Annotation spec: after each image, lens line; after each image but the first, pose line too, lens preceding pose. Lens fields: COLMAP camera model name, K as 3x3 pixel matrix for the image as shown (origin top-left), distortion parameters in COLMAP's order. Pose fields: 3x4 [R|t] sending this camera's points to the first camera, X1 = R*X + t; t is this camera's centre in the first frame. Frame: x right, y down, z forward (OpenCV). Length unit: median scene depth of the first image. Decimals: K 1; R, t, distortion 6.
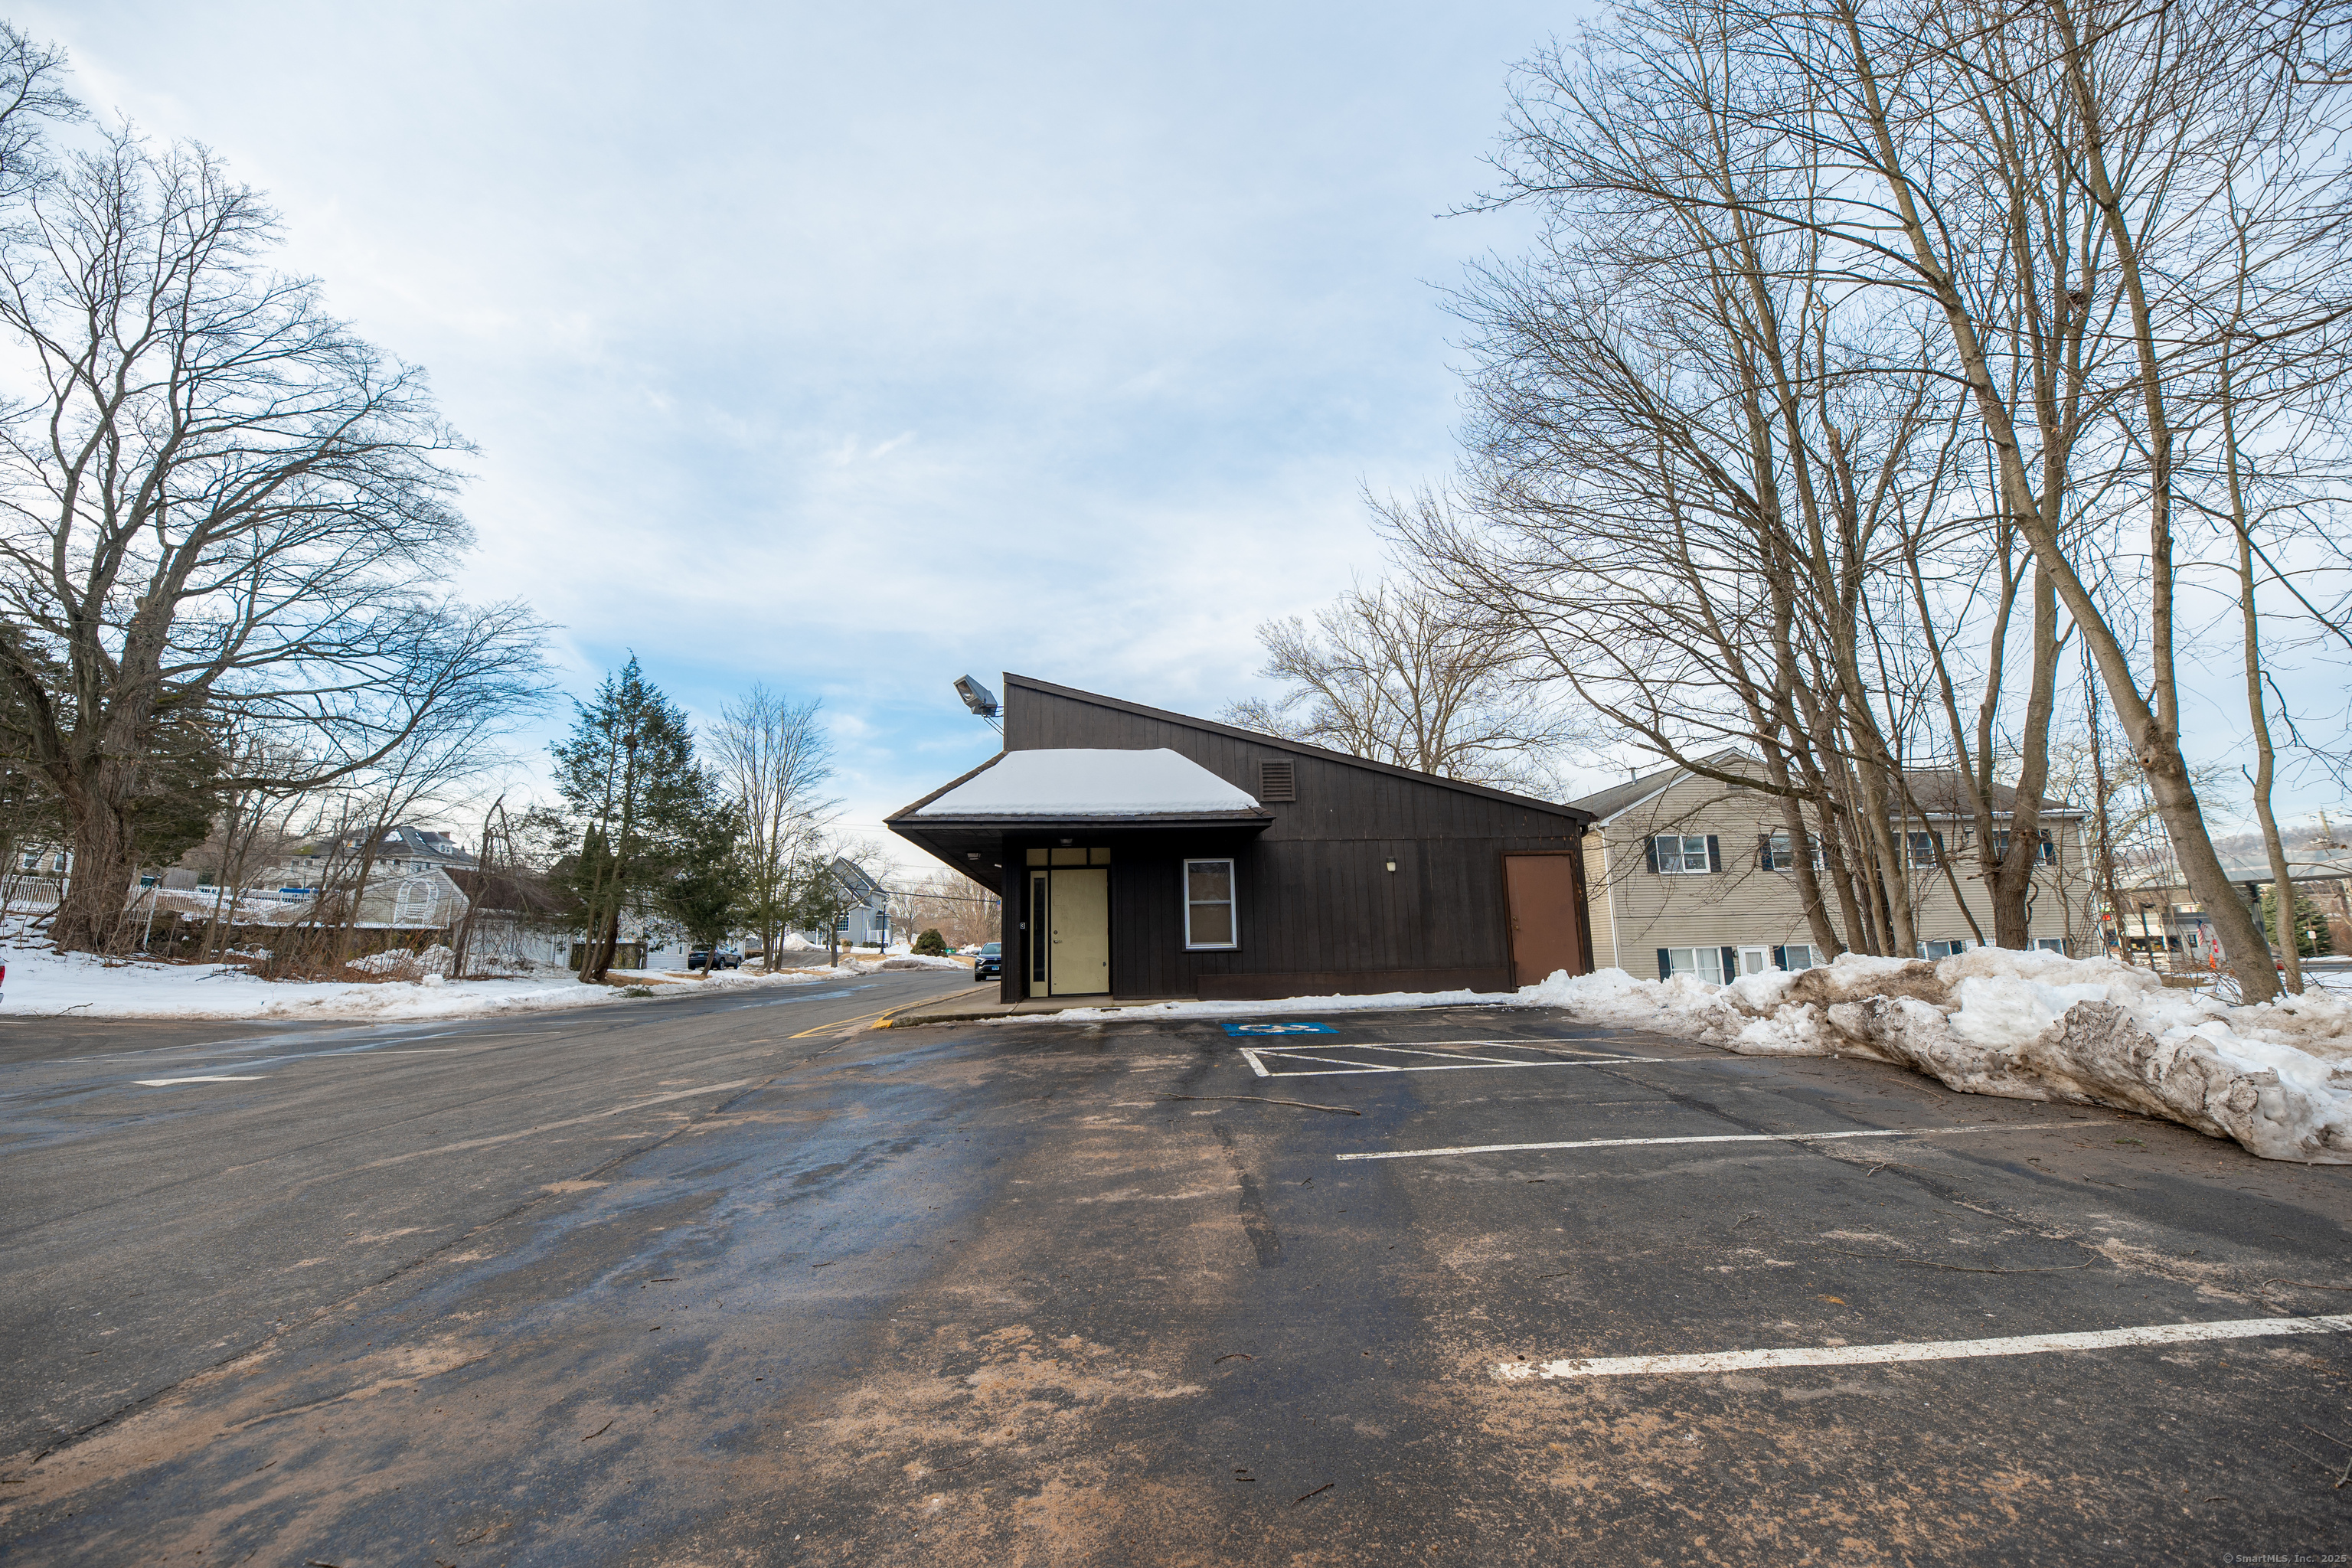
lens RADIAL K [[948.7, 0, 1176.0], [0, 948.7, 784.0], [0, 0, 1]] dist [-0.000715, -0.000068]
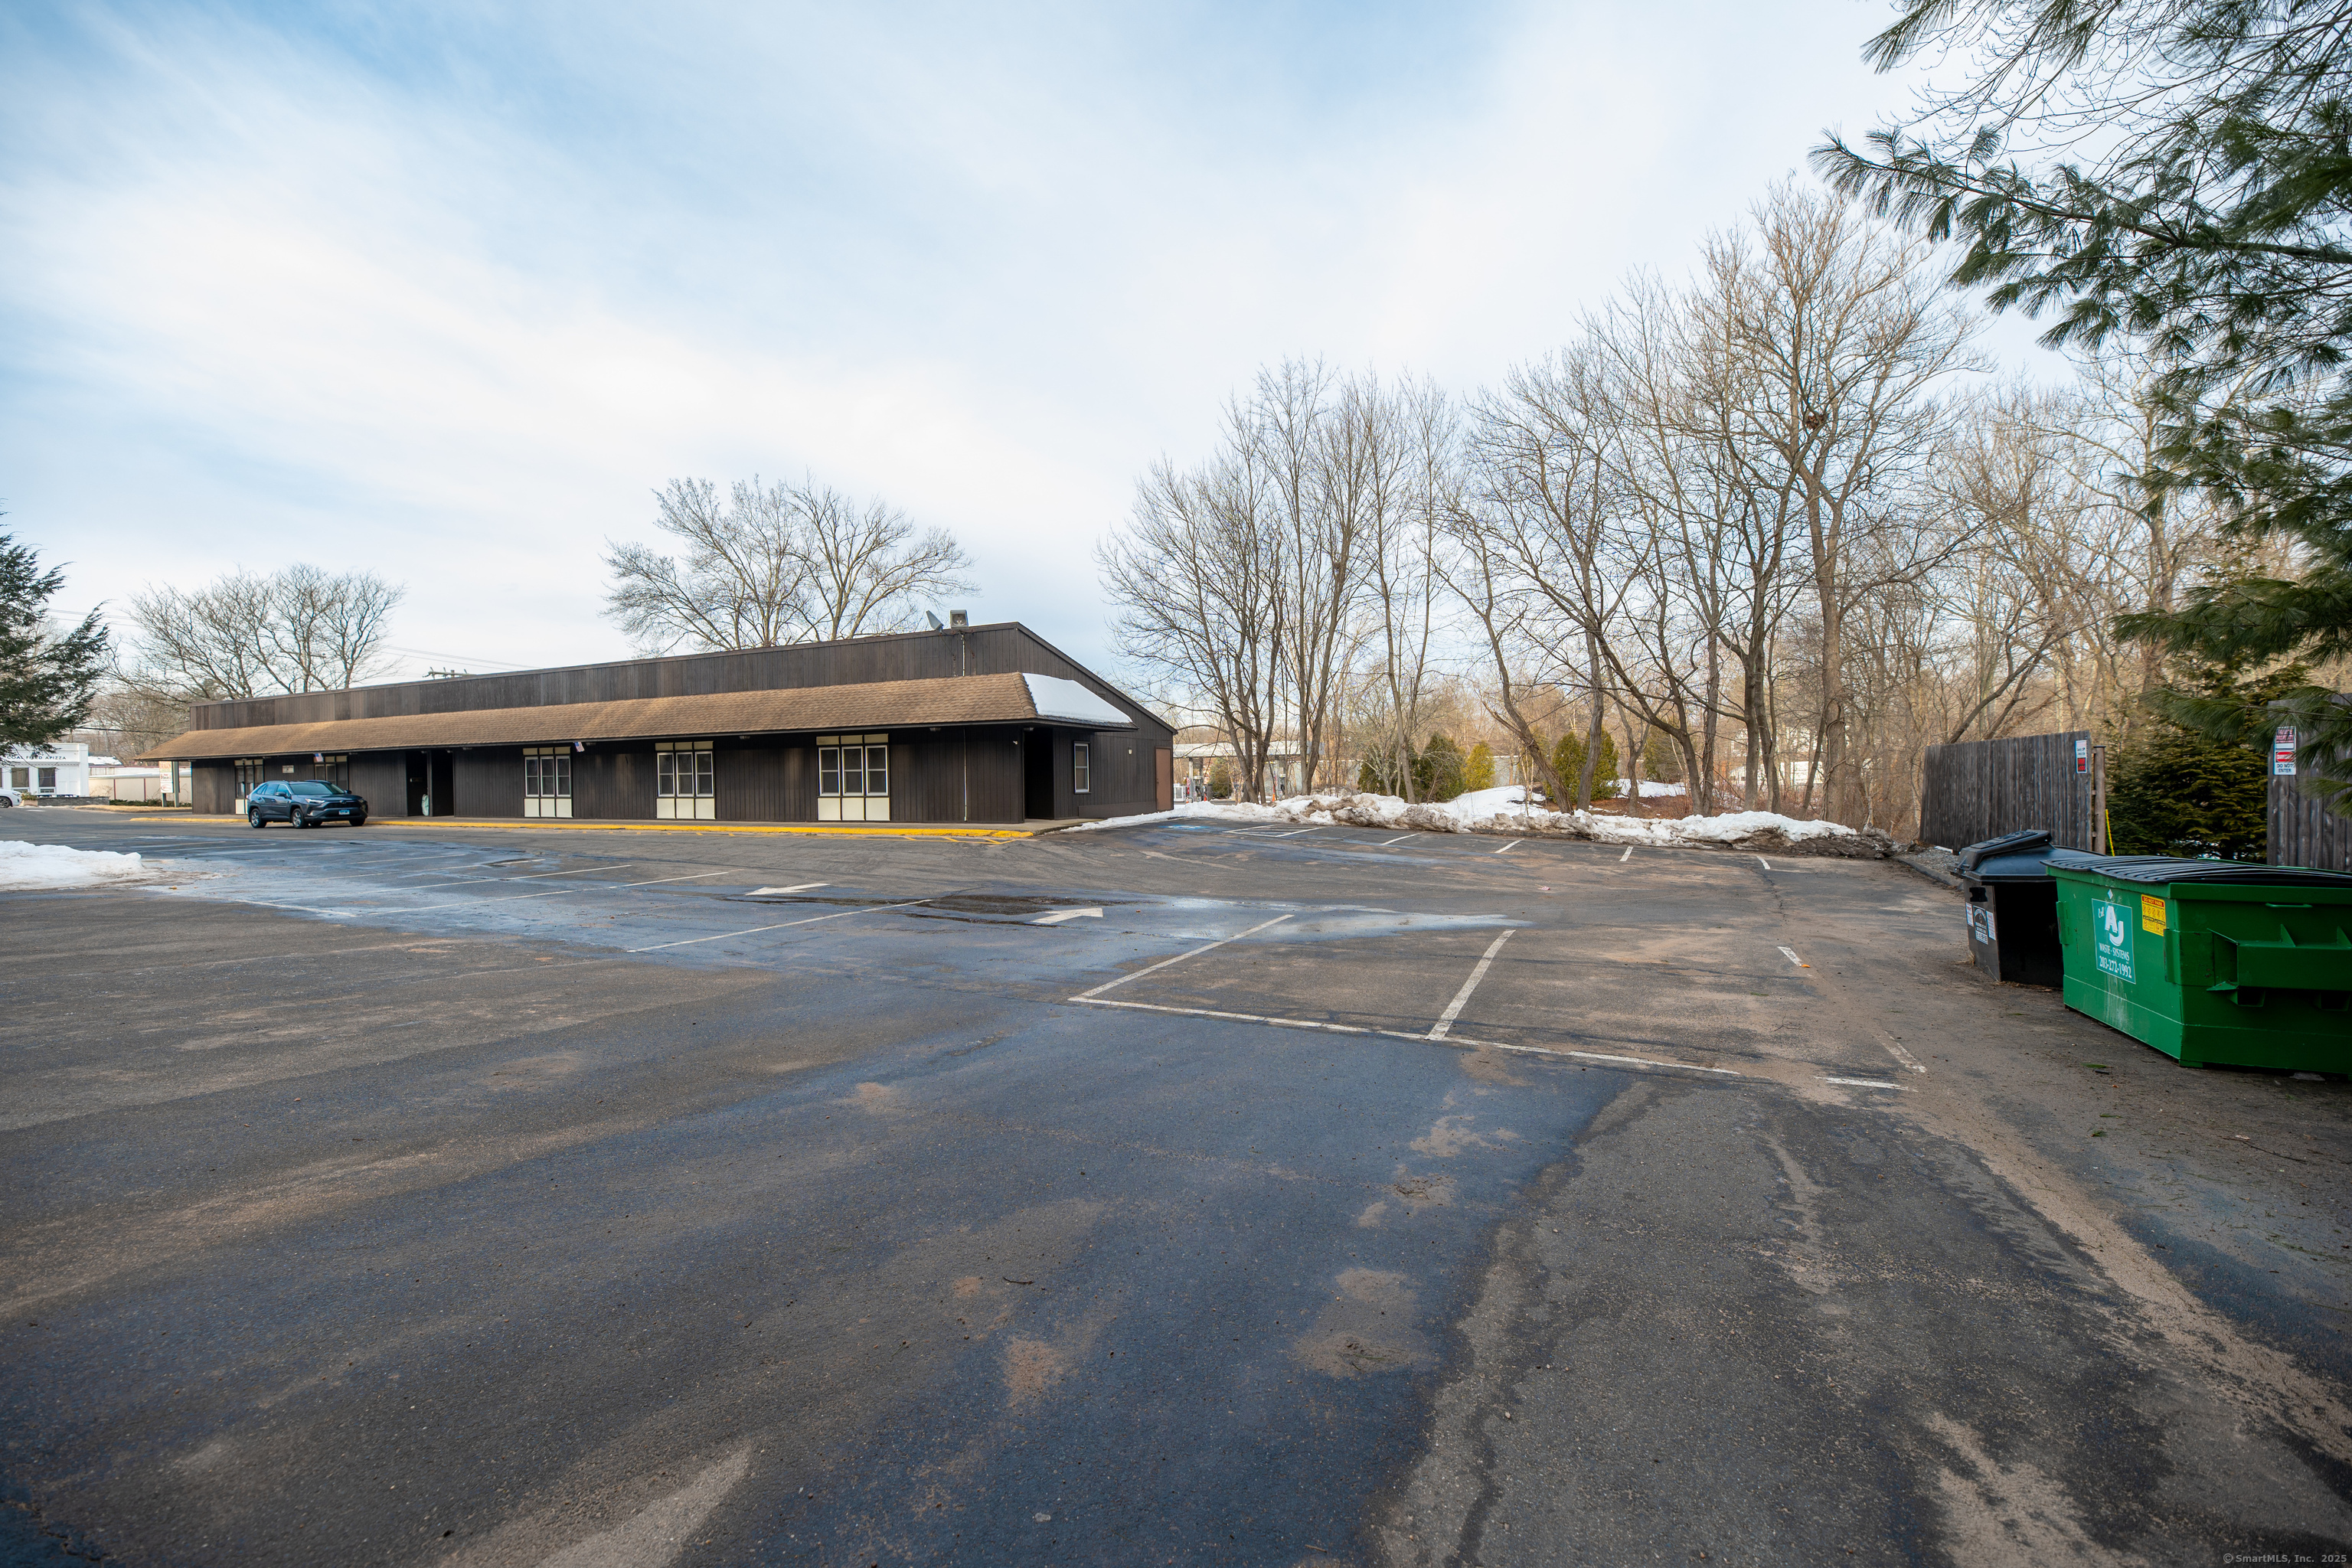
lens RADIAL K [[948.7, 0, 1176.0], [0, 948.7, 784.0], [0, 0, 1]] dist [-0.000715, -0.000068]
pose [[0.494573, 0.009703, 0.869082, -1.429532], [-0.152731, 0.985348, 0.075915, -0.010058], [-0.855611, -0.170281, 0.488808, -0.055200]]
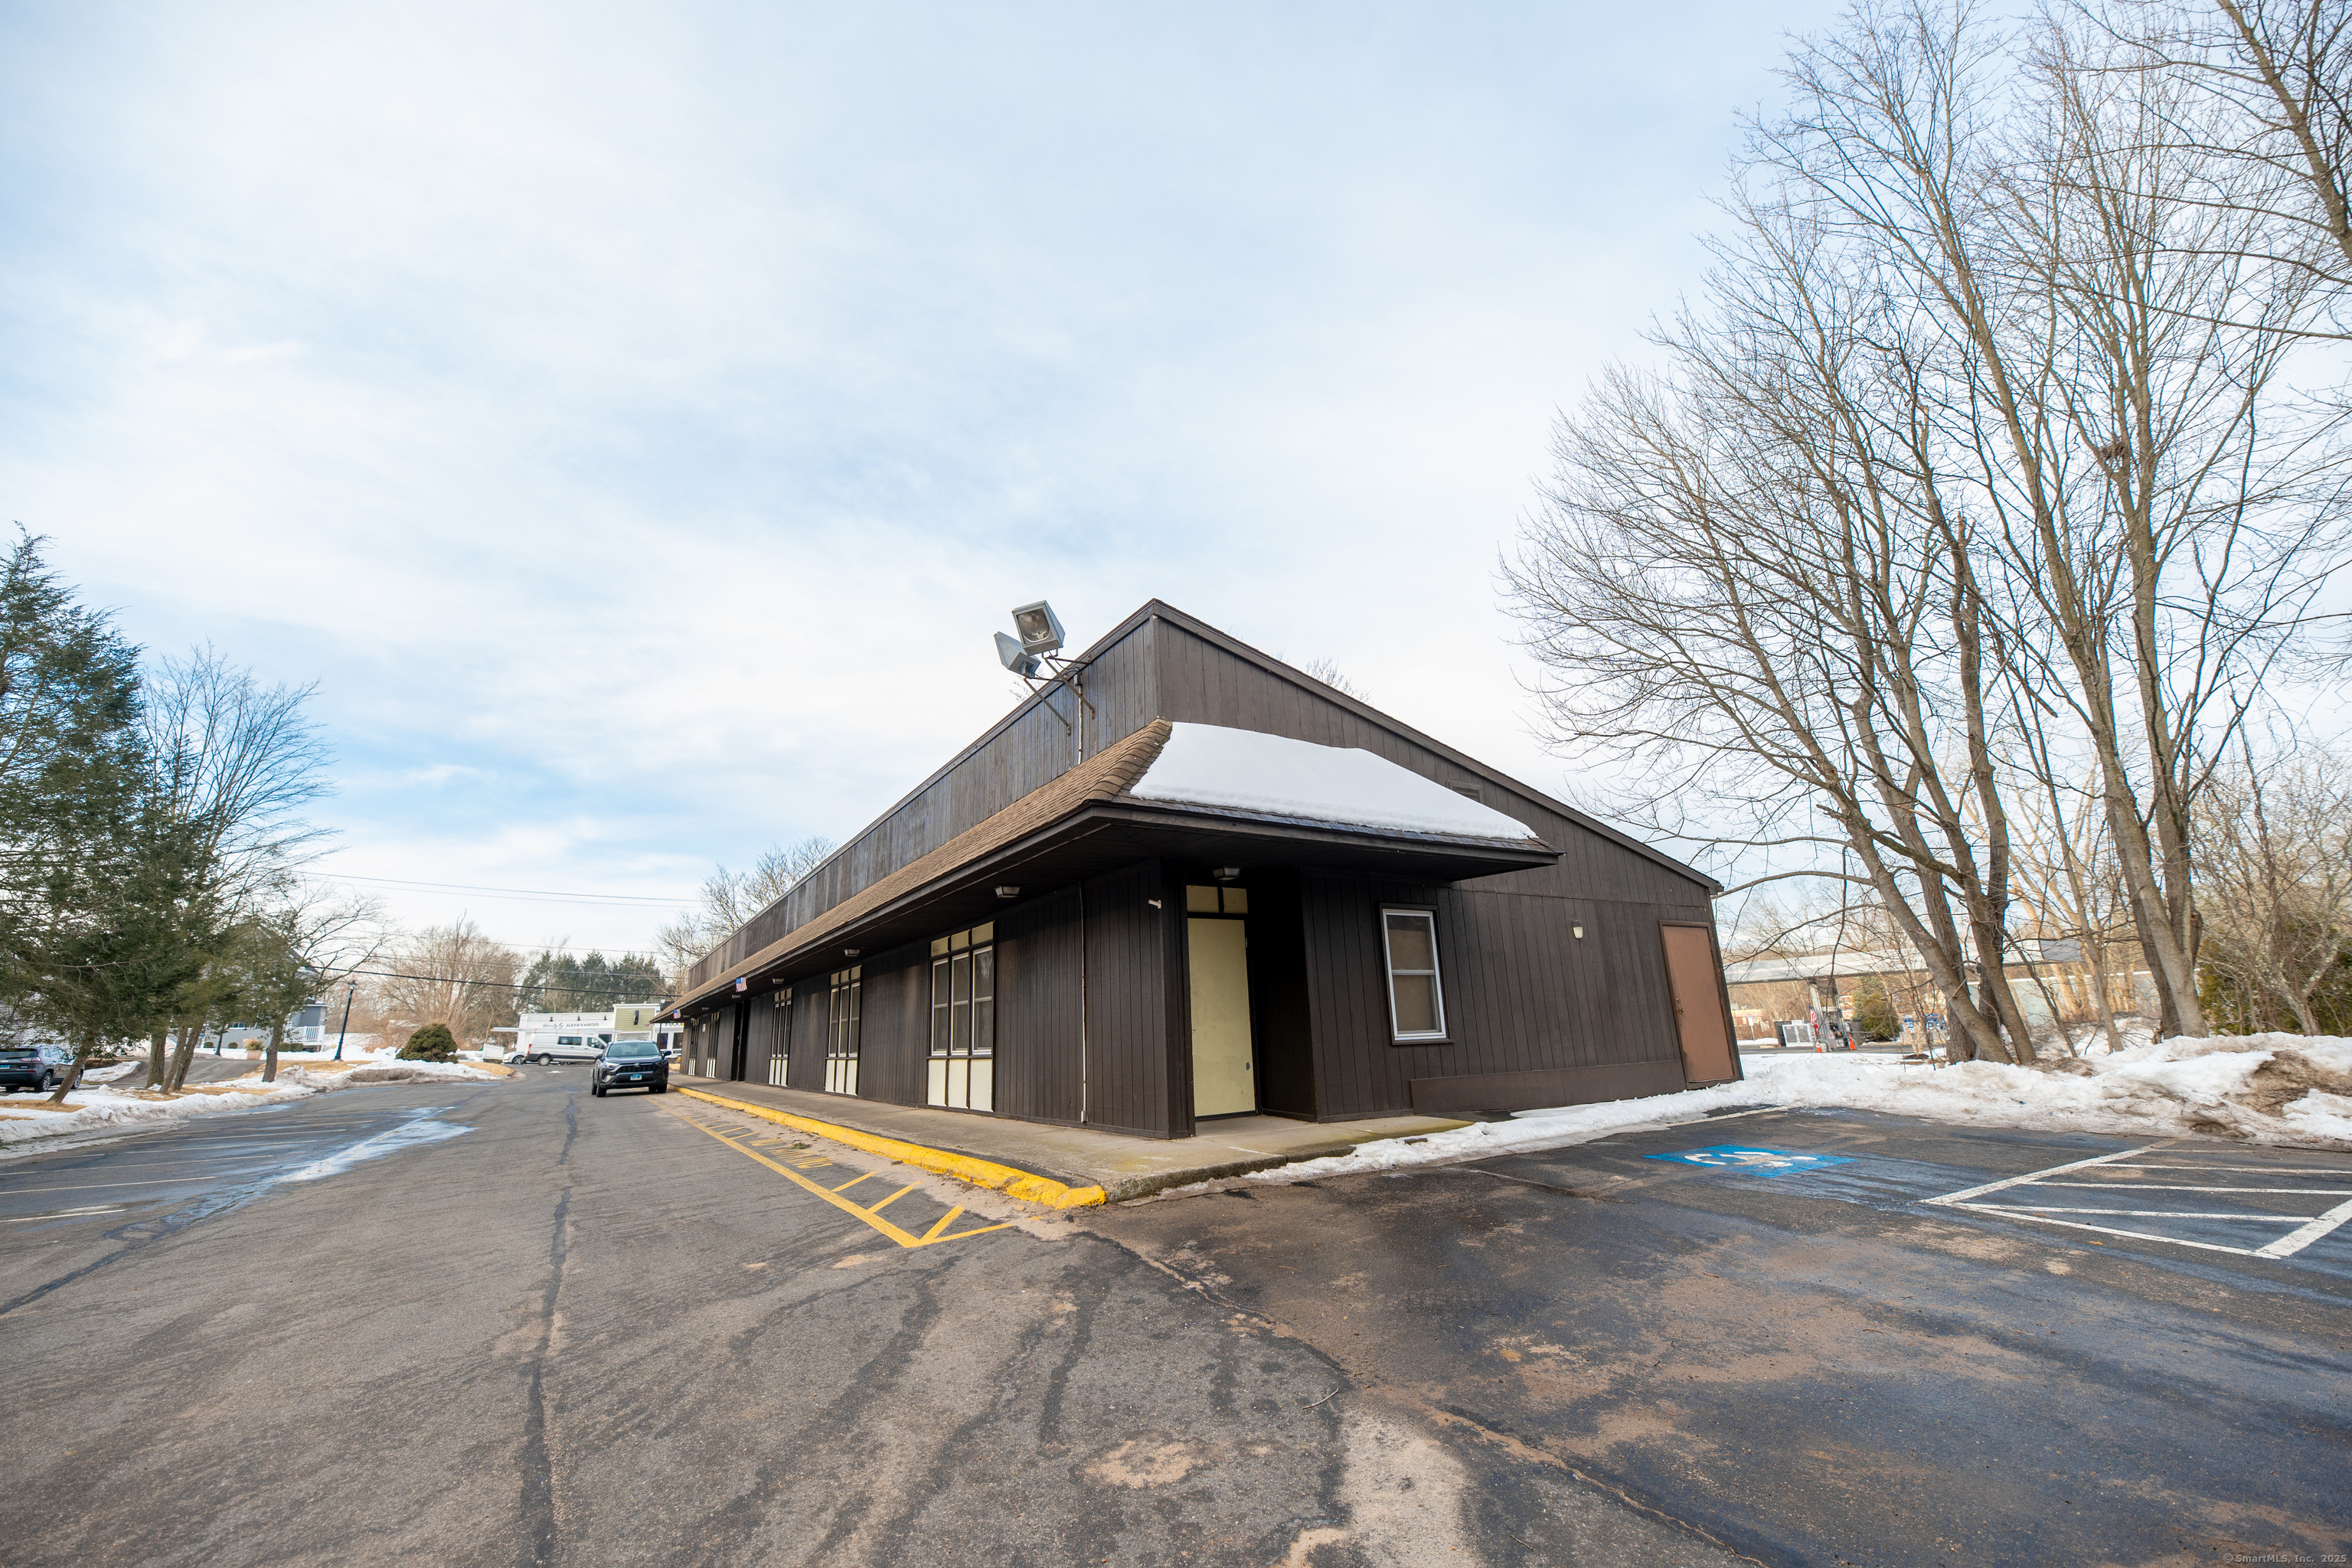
lens RADIAL K [[948.7, 0, 1176.0], [0, 948.7, 784.0], [0, 0, 1]] dist [-0.000715, -0.000068]
pose [[0.891446, 0.107778, 0.440124, -0.431533], [-0.064880, 0.991653, -0.111425, 0.074065], [-0.448459, 0.070774, 0.890997, 0.434347]]
